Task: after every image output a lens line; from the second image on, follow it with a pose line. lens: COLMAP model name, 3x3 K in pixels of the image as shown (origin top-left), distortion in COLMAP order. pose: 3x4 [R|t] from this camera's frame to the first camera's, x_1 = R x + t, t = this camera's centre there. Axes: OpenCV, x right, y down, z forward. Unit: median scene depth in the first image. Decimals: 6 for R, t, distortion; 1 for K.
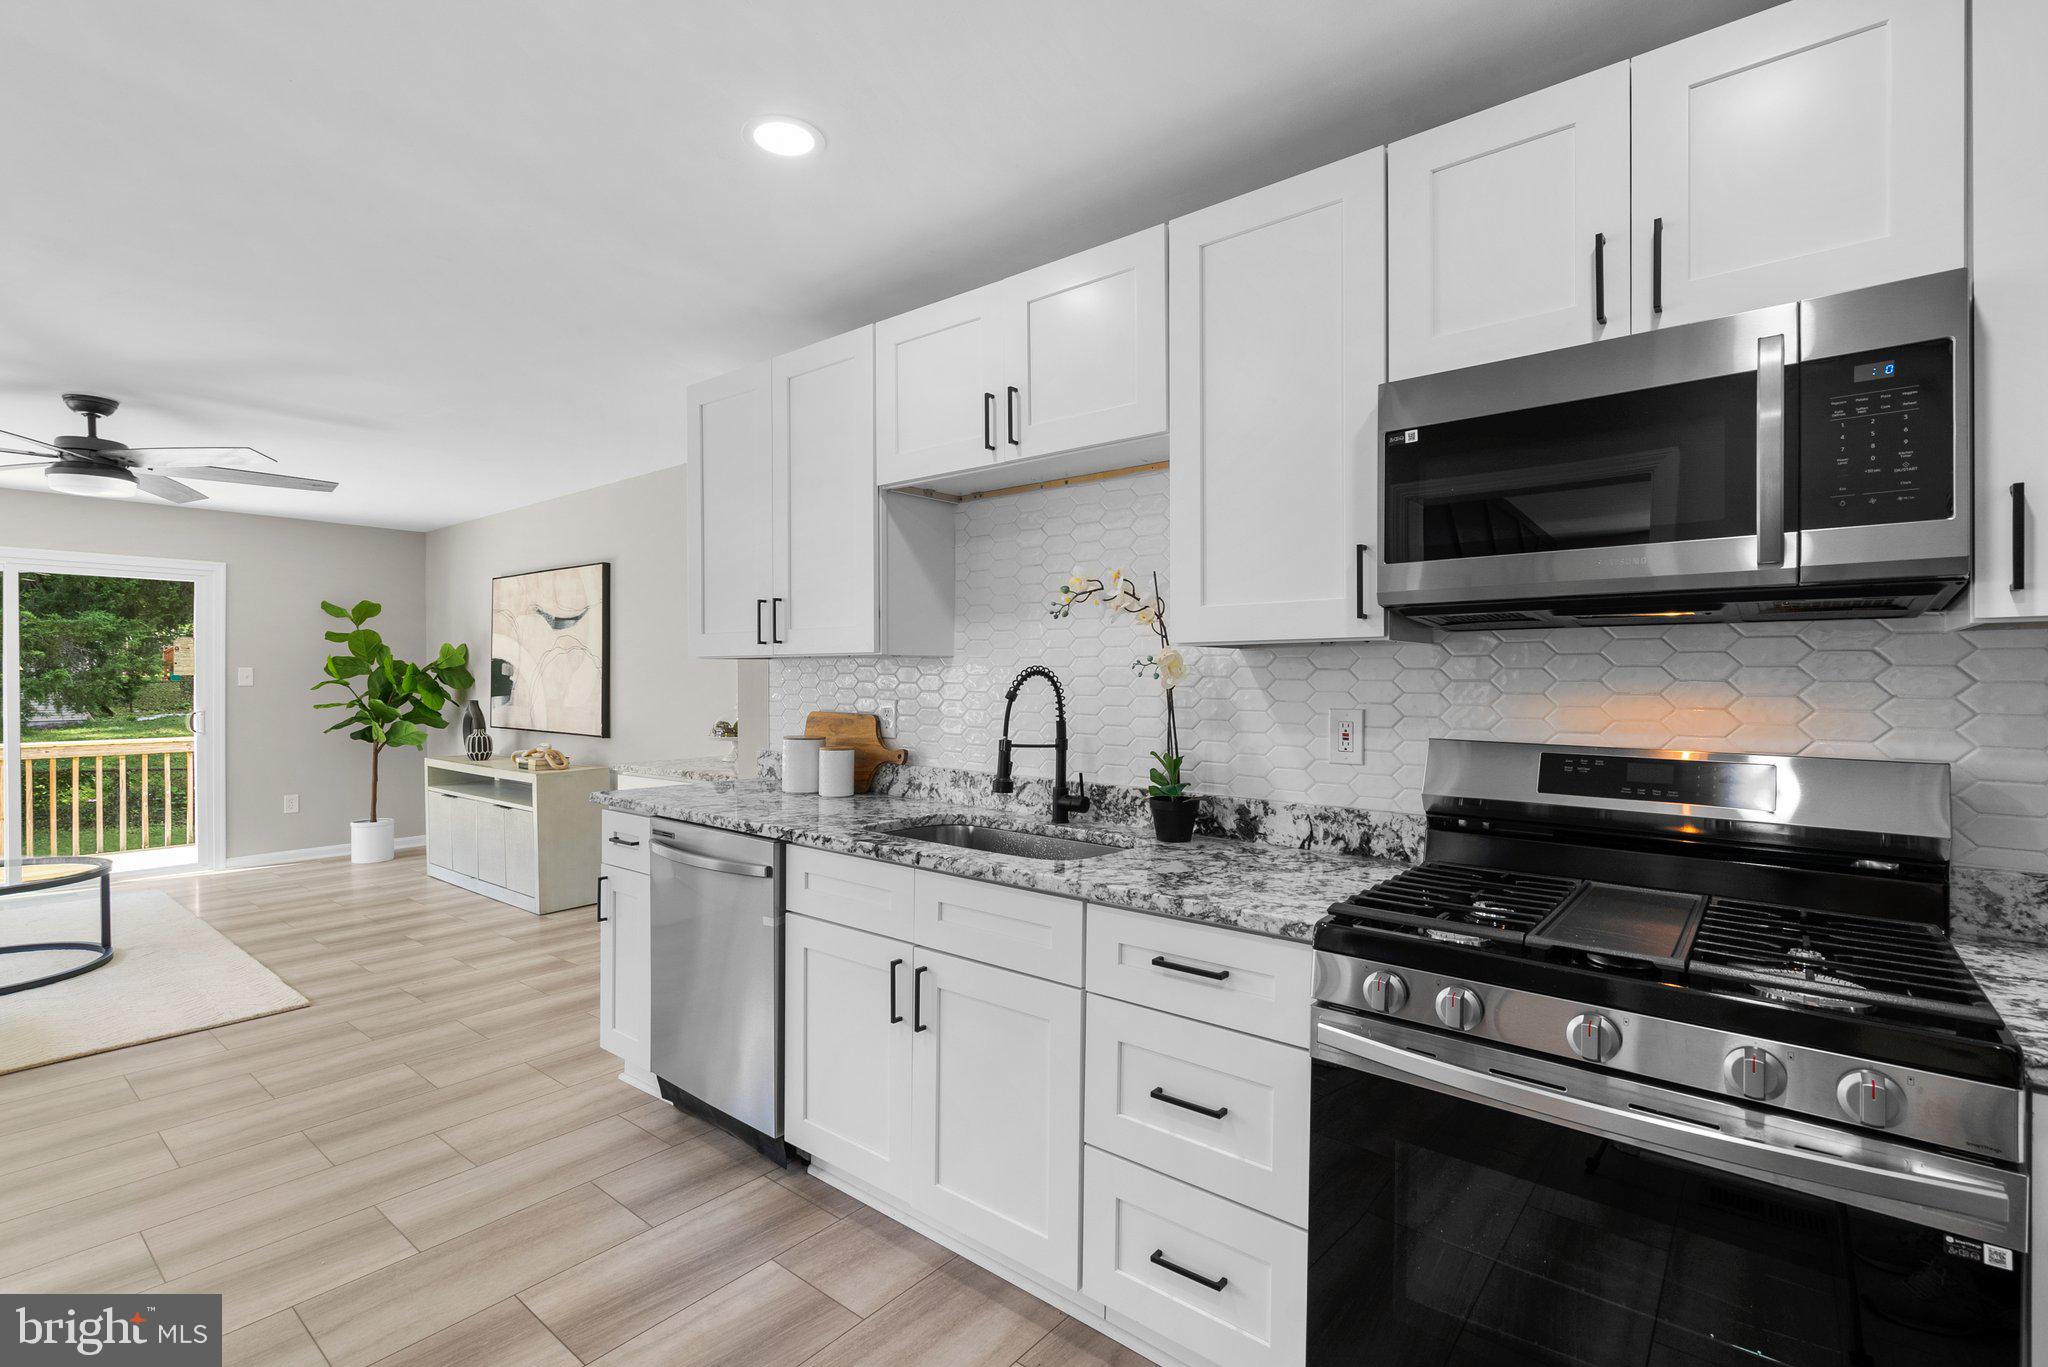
lens RADIAL K [[937.7, 0, 1027.3], [0, 937.7, 685.5], [0, 0, 1]] dist [-0.004219, 0.000397]
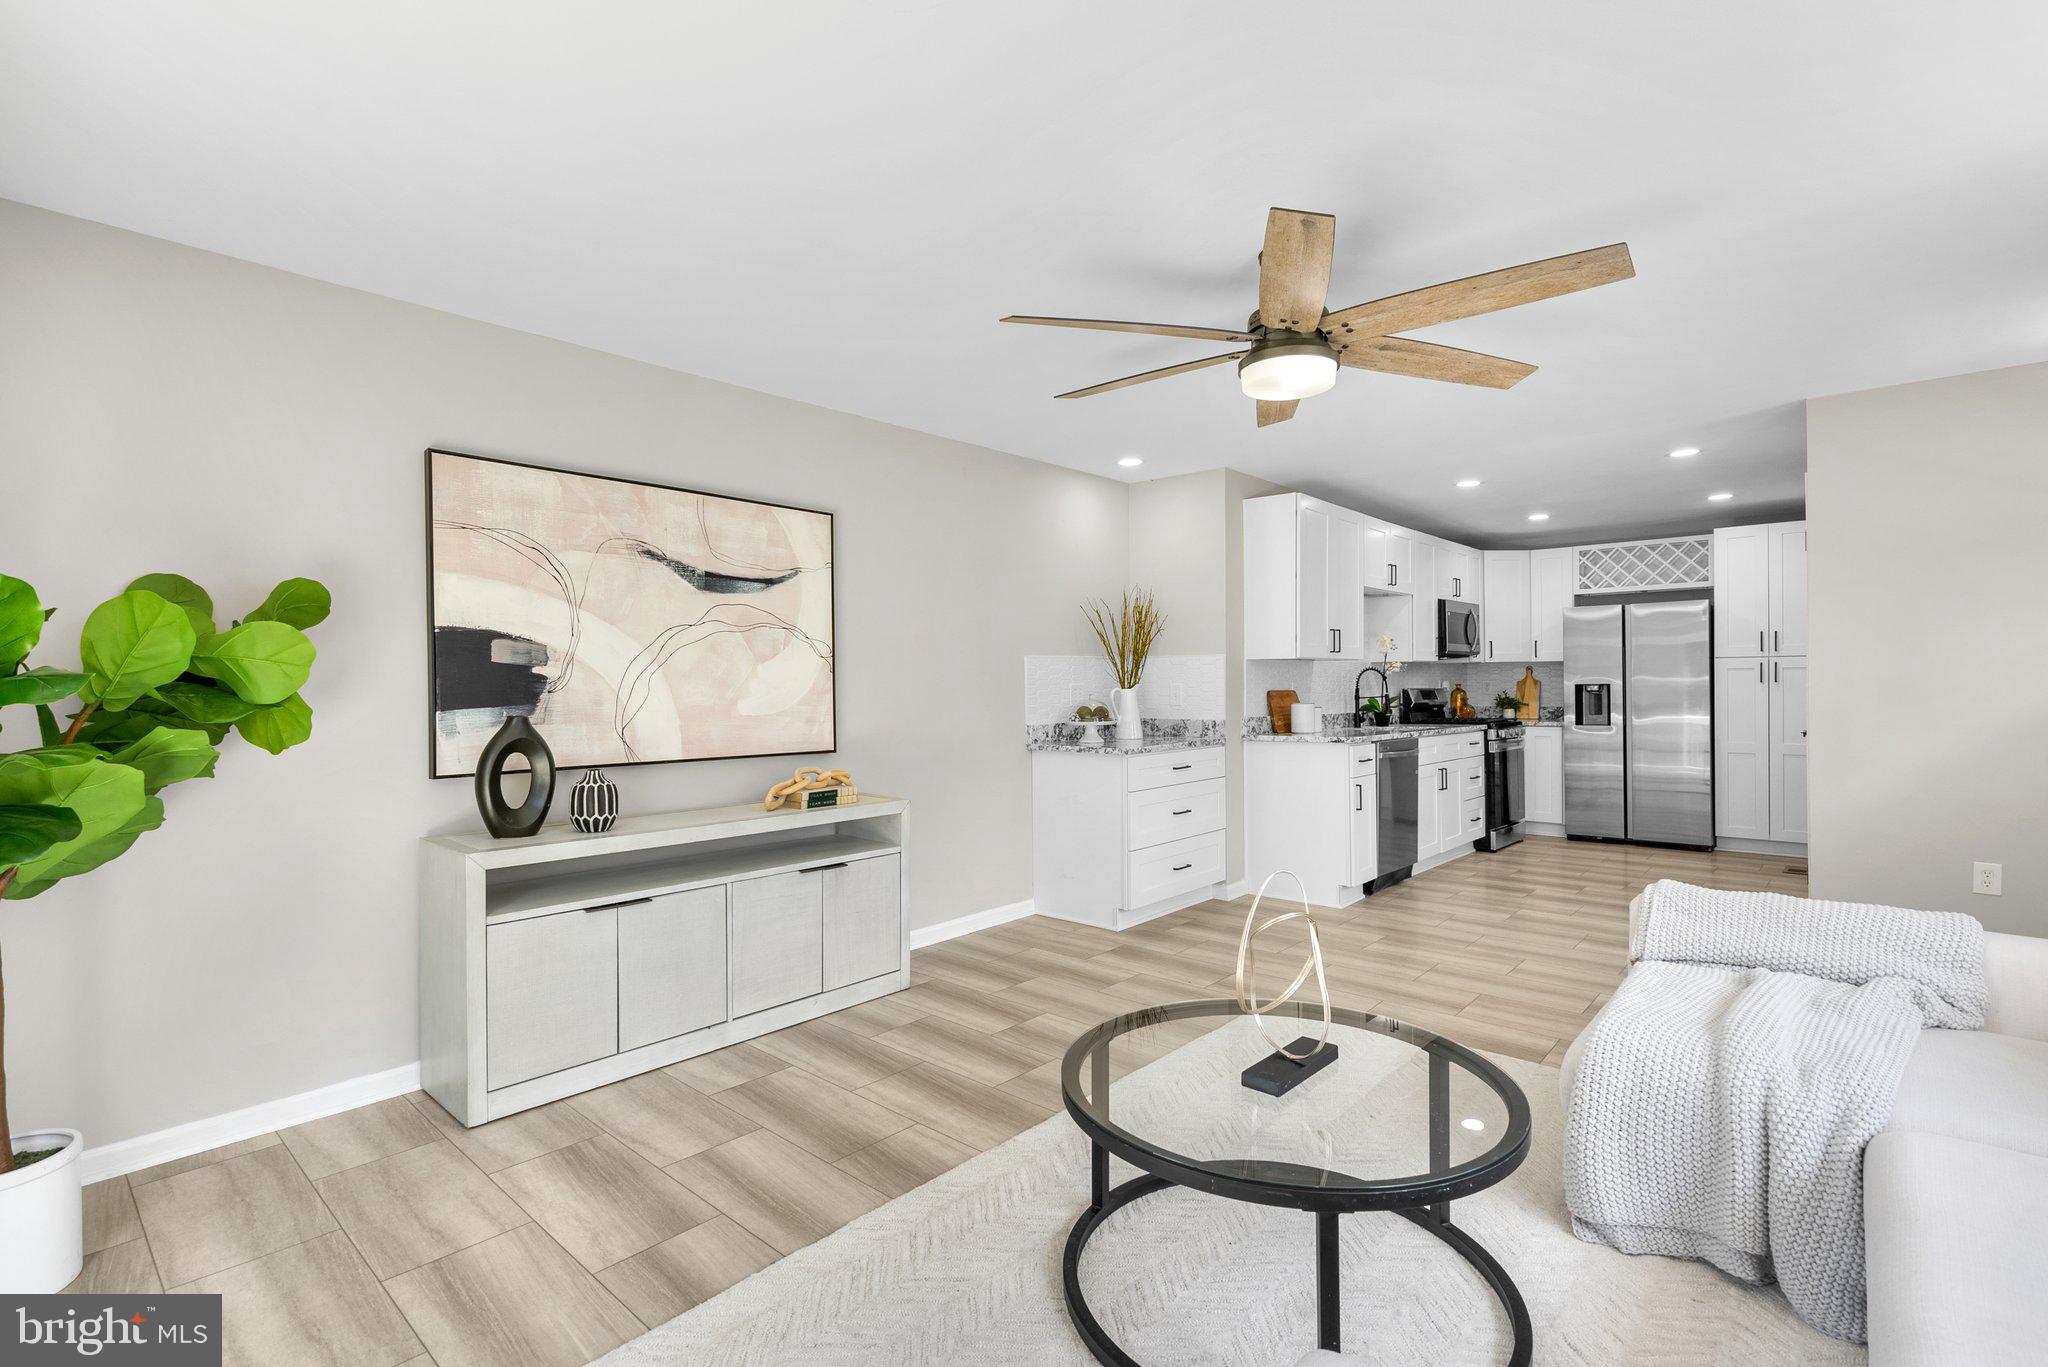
lens RADIAL K [[954.8, 0, 1024.0], [0, 954.8, 692.4], [0, 0, 1]] dist [0.000723, 0.000038]
pose [[0.051624, -0.011226, 0.998603, -2.360194], [0.015947, 0.999819, 0.010415, 0.006349], [-0.998539, 0.015387, 0.051794, 1.601058]]
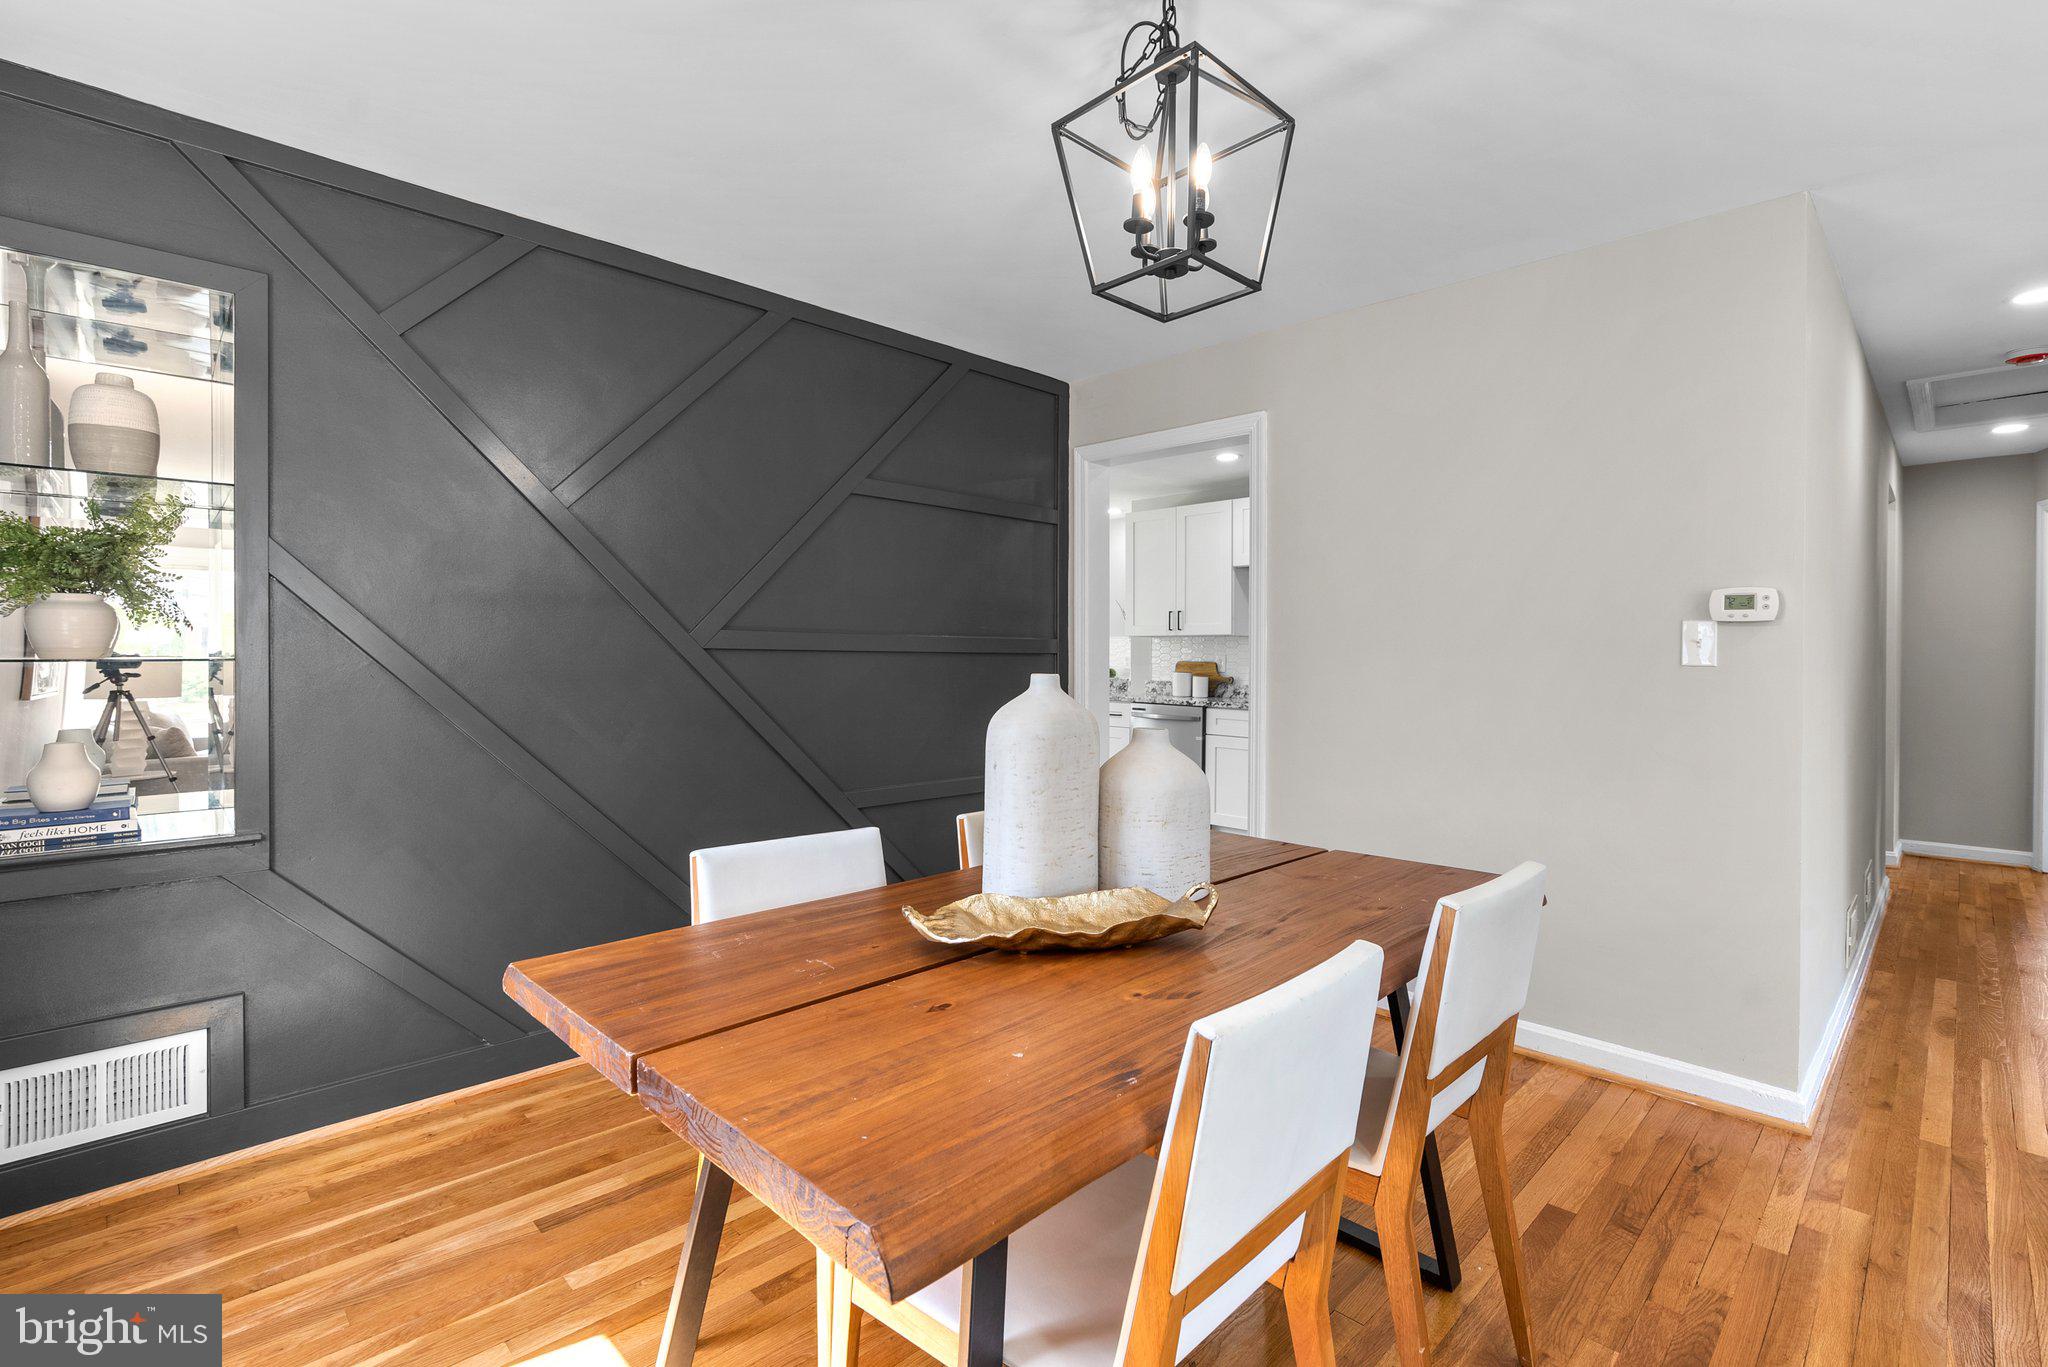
lens RADIAL K [[934.1, 0, 1027.6], [0, 934.1, 666.2], [0, 0, 1]] dist [-0.003392, 0.000194]
pose [[0.993414, 0.003983, -0.114510, -0.386158], [-0.004016, 0.999992, -0.000062, 0.047227], [0.114509, 0.000521, 0.993422, -1.385311]]
